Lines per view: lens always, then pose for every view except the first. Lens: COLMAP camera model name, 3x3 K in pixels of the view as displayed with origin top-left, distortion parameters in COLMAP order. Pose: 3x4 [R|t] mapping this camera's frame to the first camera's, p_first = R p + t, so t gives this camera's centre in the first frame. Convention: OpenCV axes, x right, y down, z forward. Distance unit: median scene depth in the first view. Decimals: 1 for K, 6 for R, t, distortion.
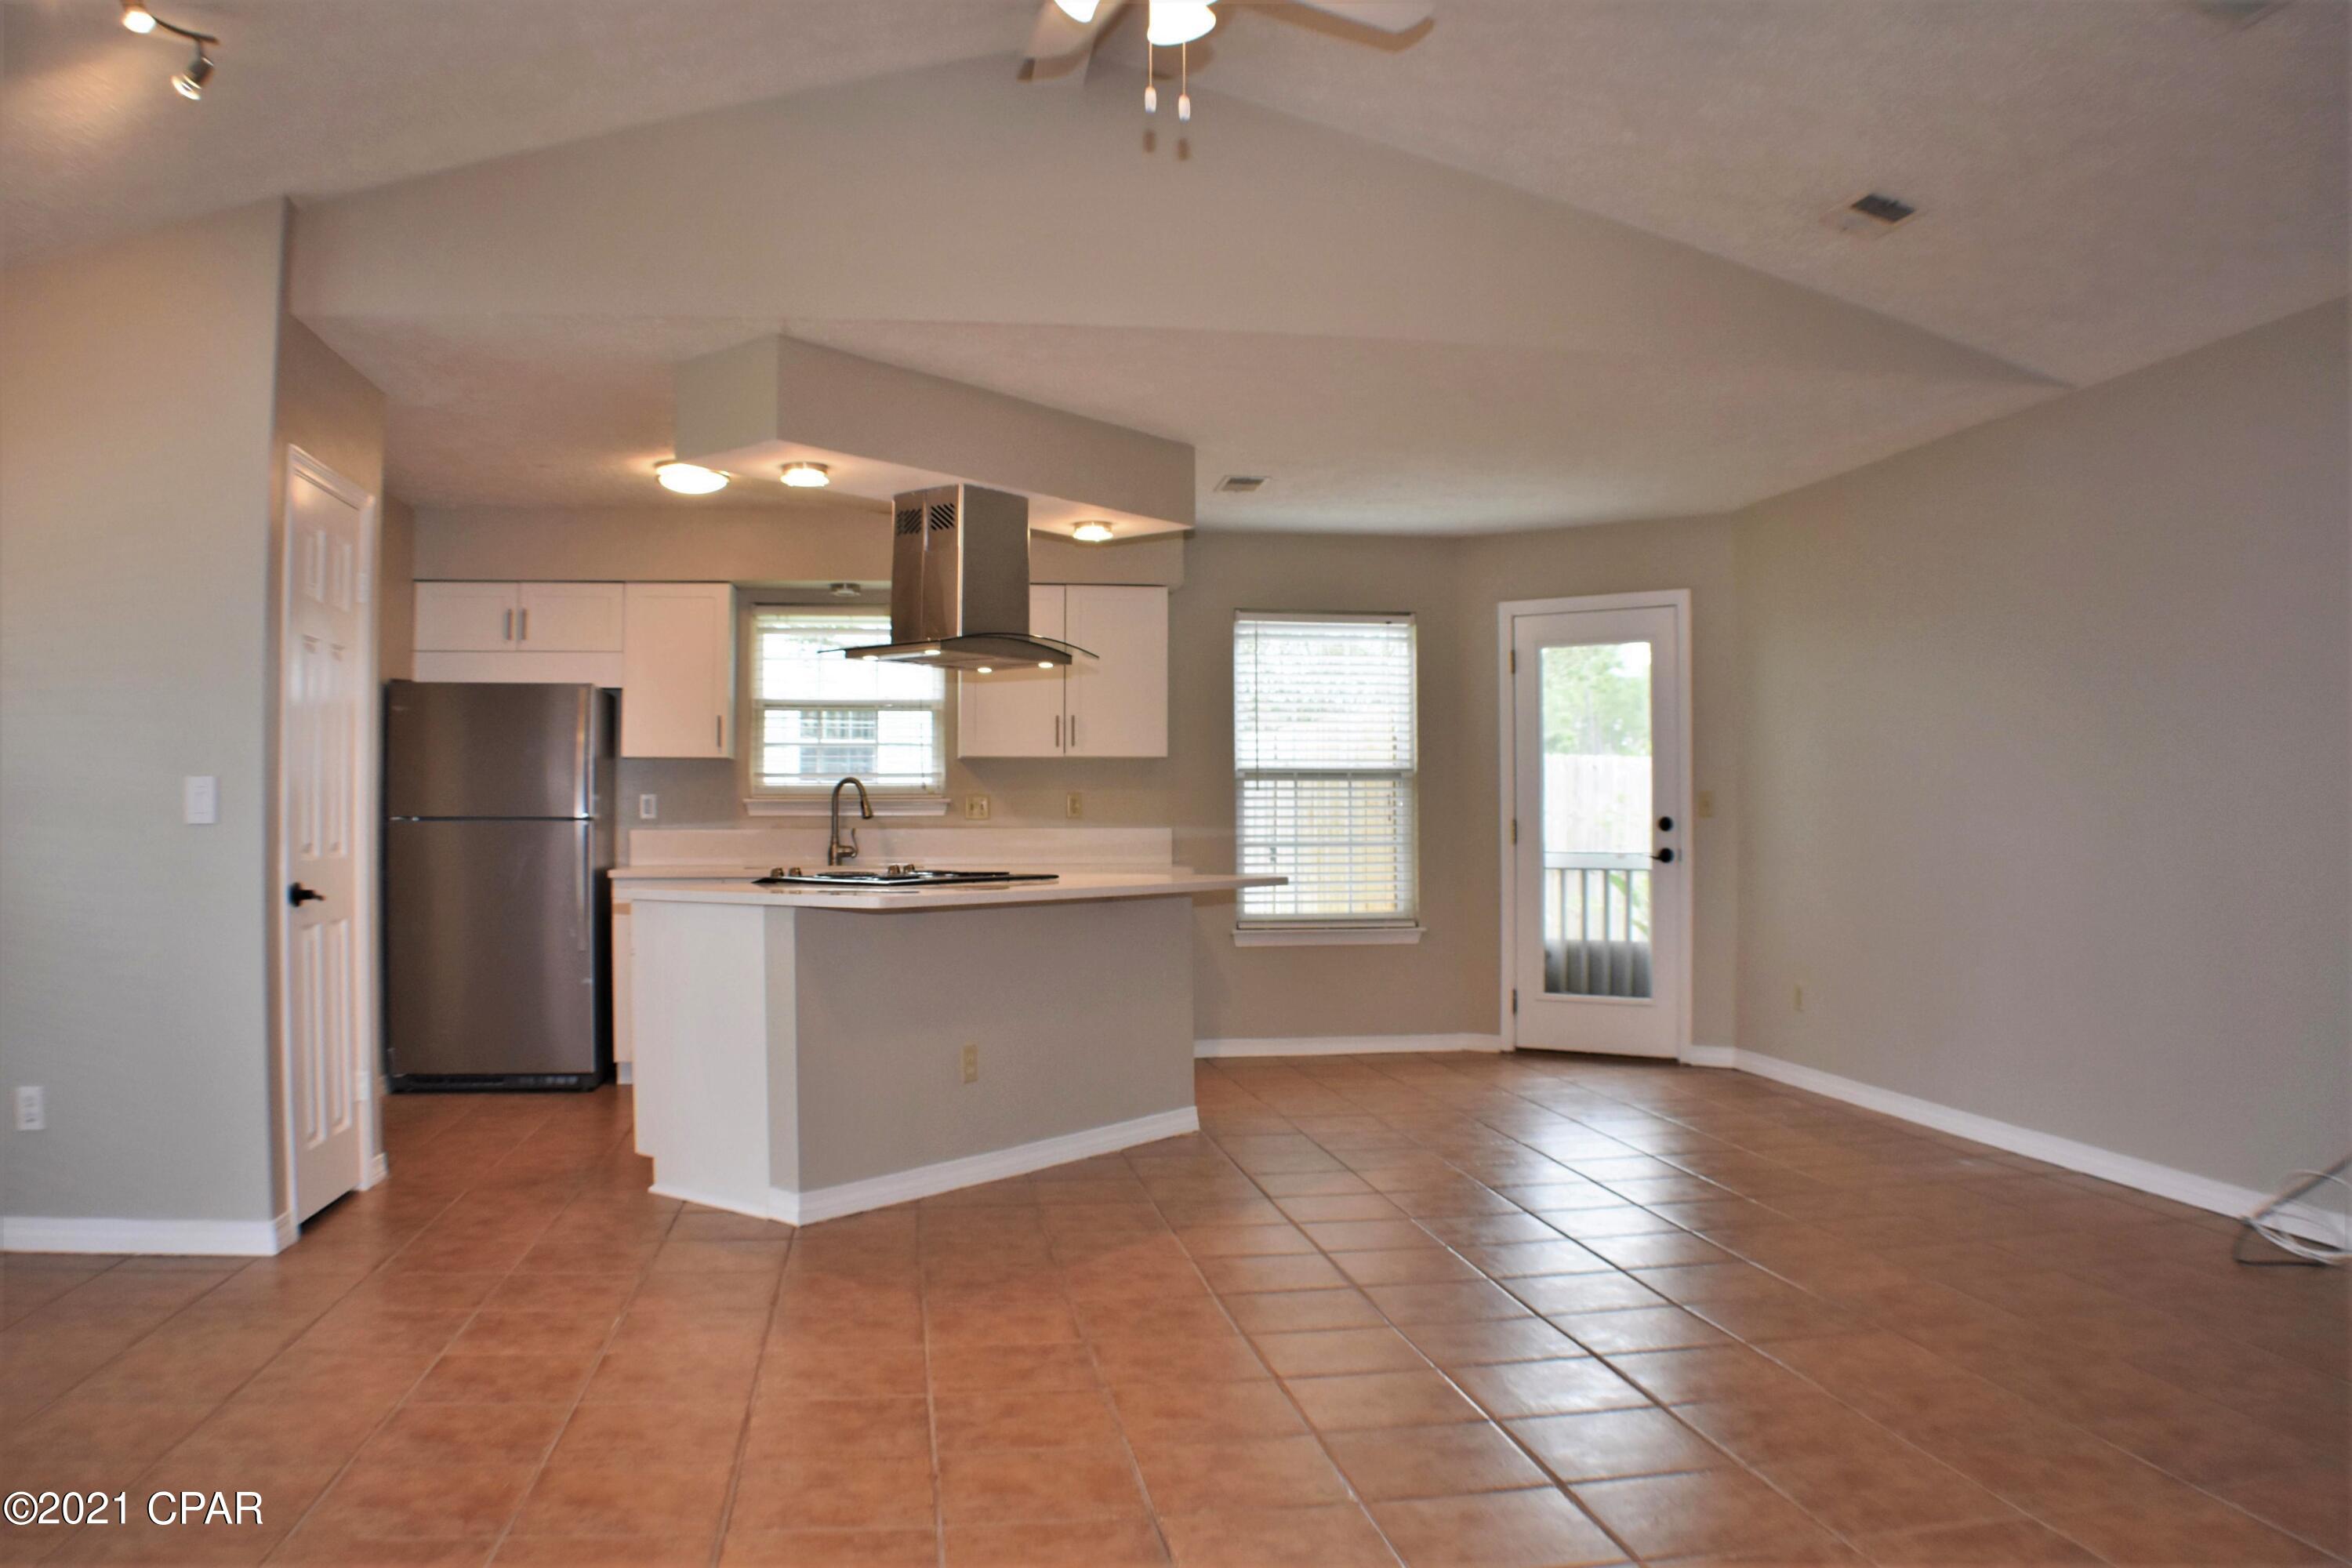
lens RADIAL K [[1740.9, 0, 1179.3], [0, 1740.9, 785.3], [0, 0, 1]] dist [-0.197801, 0.053486]
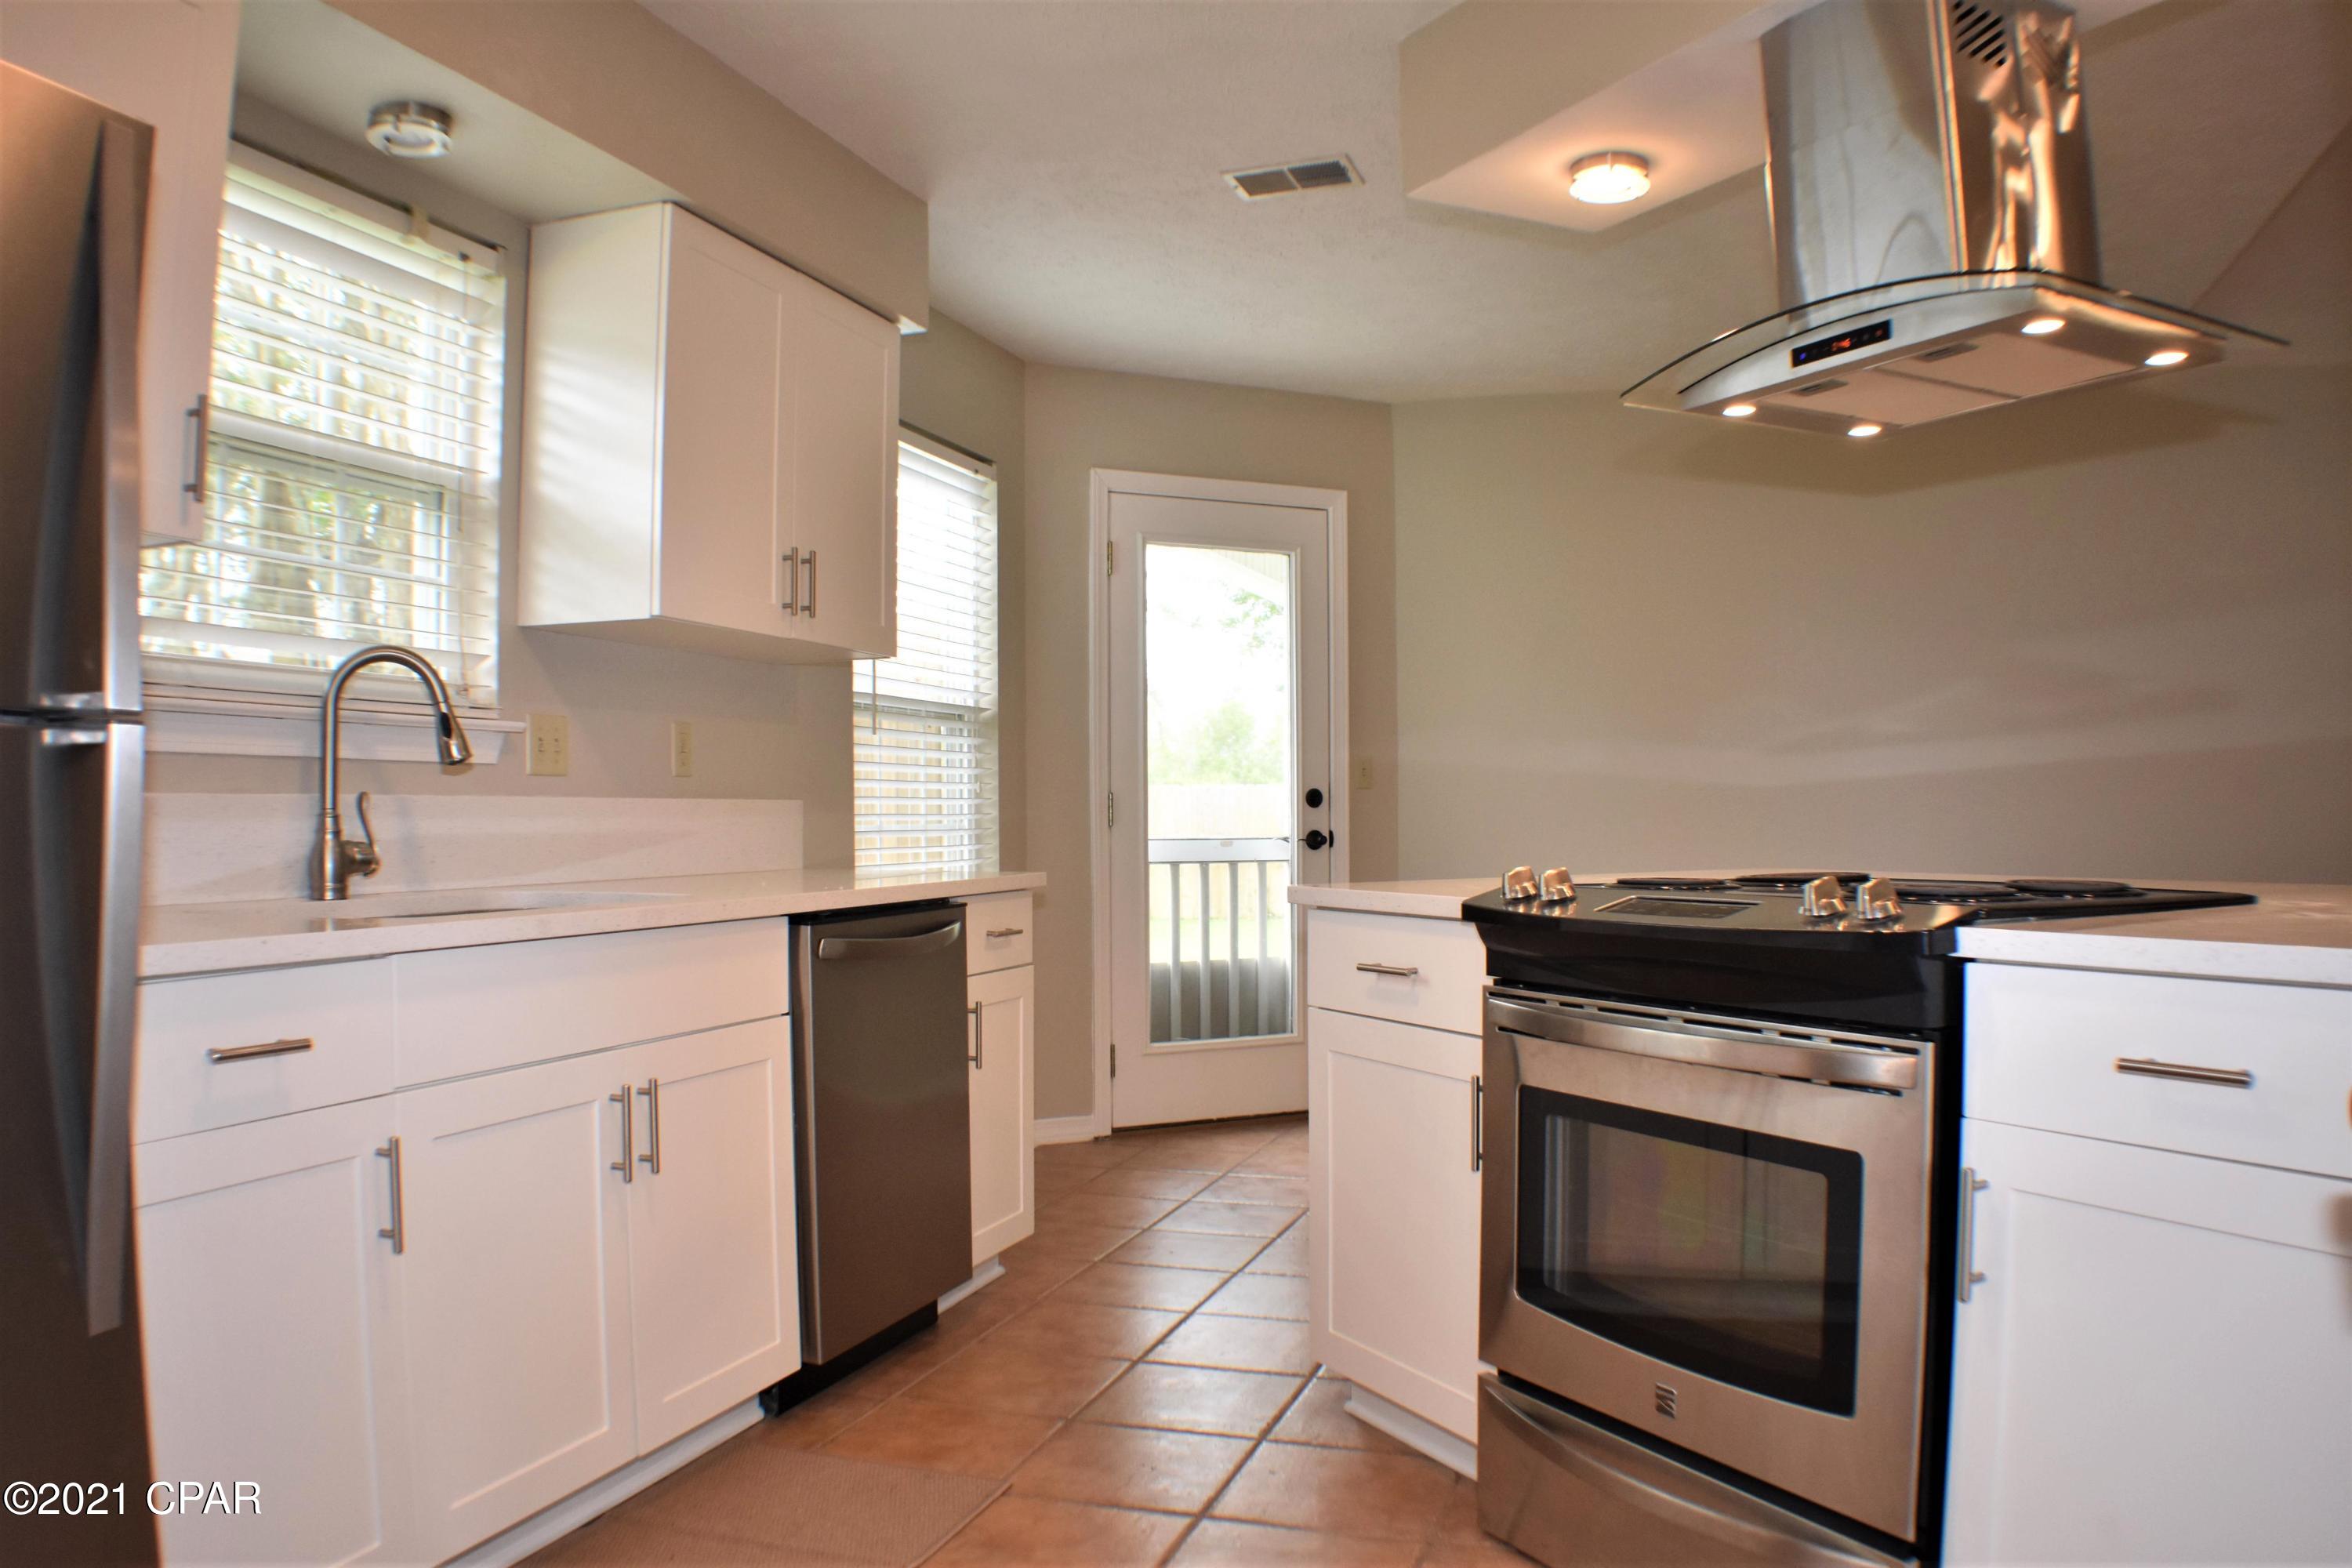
lens RADIAL K [[1740.9, 0, 1179.3], [0, 1740.9, 785.3], [0, 0, 1]] dist [-0.197801, 0.053486]
pose [[0.469244, 0.013951, 0.882959, -0.404330], [-0.009405, 0.999897, -0.010800, 0.025006], [-0.883019, -0.003236, 0.469327, 0.676092]]
